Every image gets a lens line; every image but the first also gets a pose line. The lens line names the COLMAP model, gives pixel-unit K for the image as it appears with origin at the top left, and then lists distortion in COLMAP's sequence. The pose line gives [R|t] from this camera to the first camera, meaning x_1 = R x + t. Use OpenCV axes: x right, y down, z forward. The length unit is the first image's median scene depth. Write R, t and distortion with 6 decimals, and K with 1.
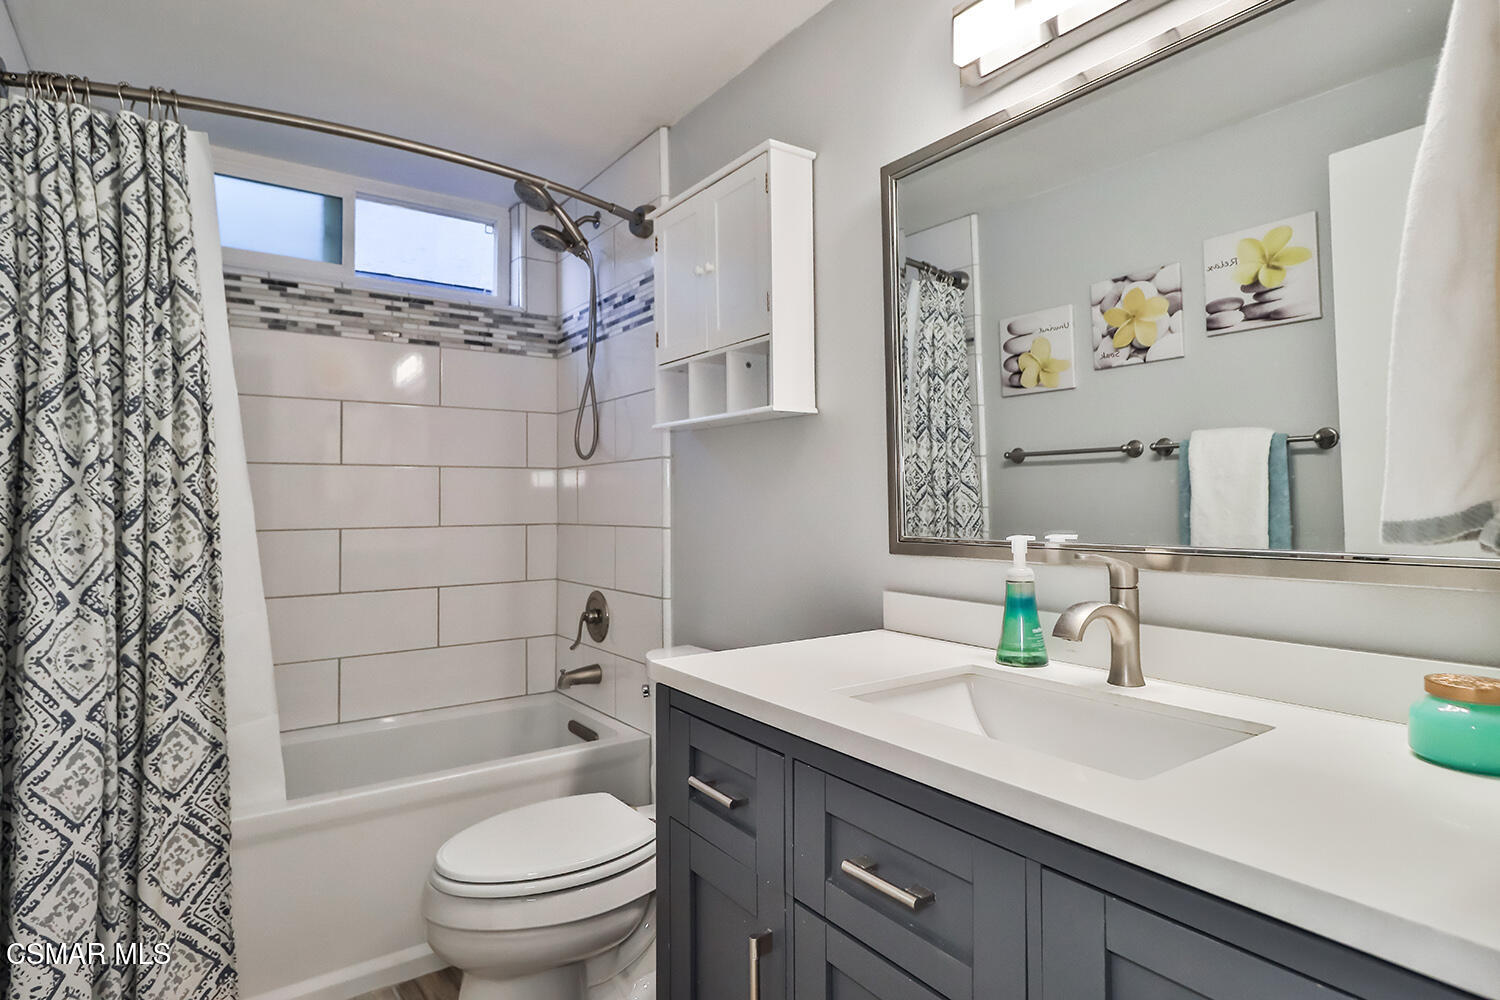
lens RADIAL K [[809.7, 0, 748.4], [0, 809.7, 480.6], [0, 0, 1]] dist [0.000943, -0.002359]
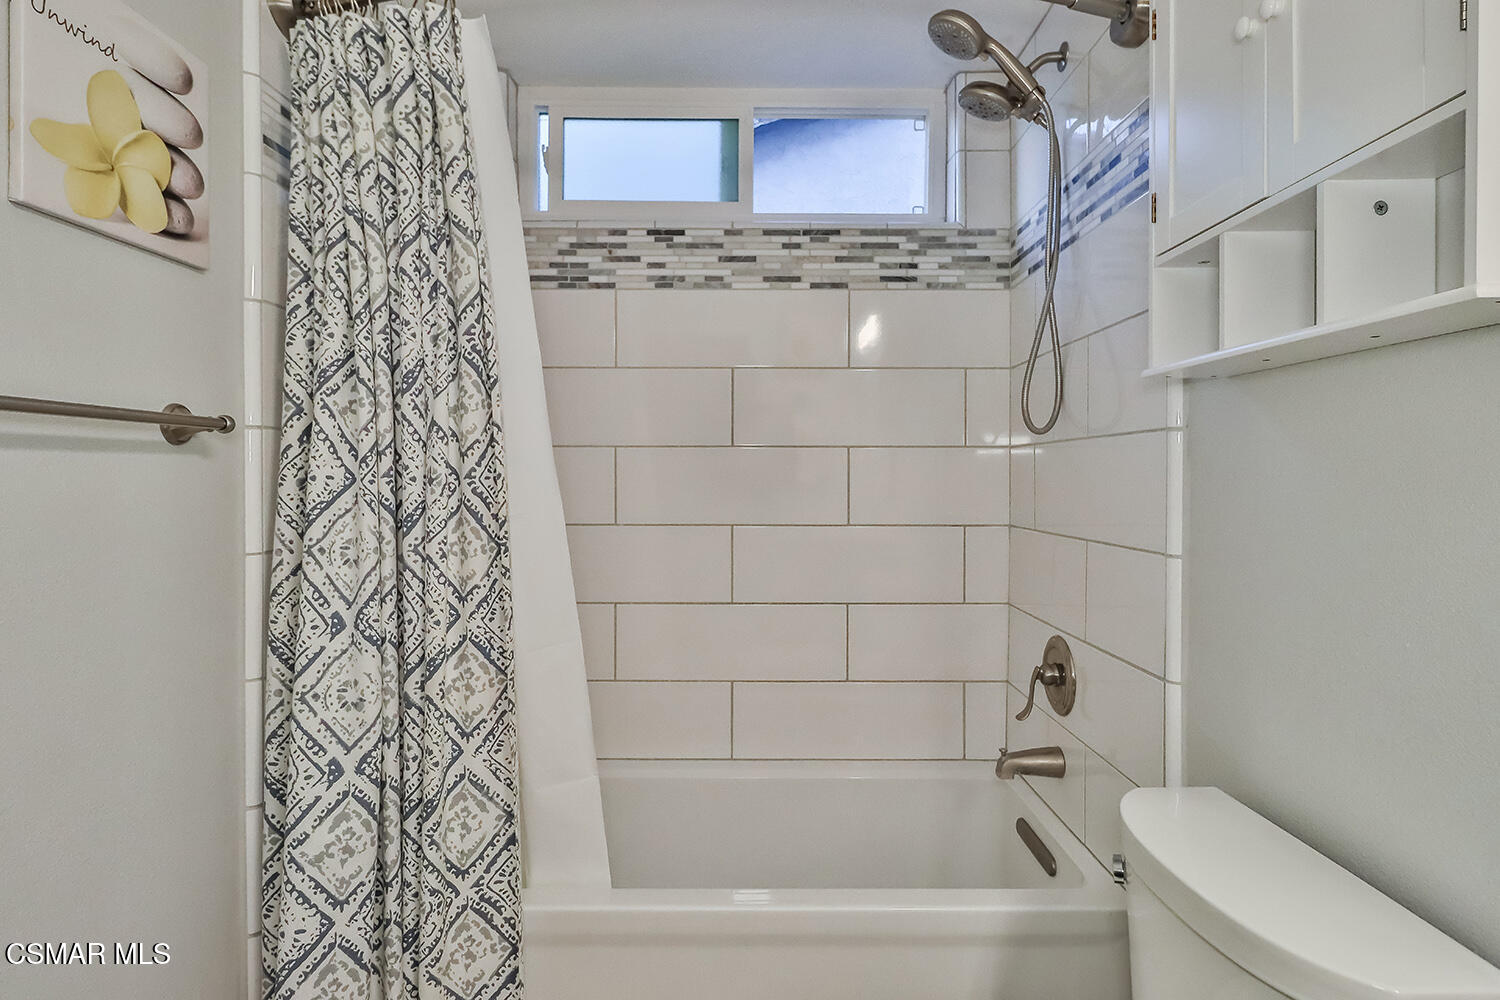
lens RADIAL K [[809.7, 0, 748.4], [0, 809.7, 480.6], [0, 0, 1]] dist [0.000943, -0.002359]
pose [[0.815948, 0.014065, -0.577955, -0.025737], [0.007380, 0.999369, 0.034739, -0.020374], [0.578079, -0.032610, 0.815329, 0.511720]]
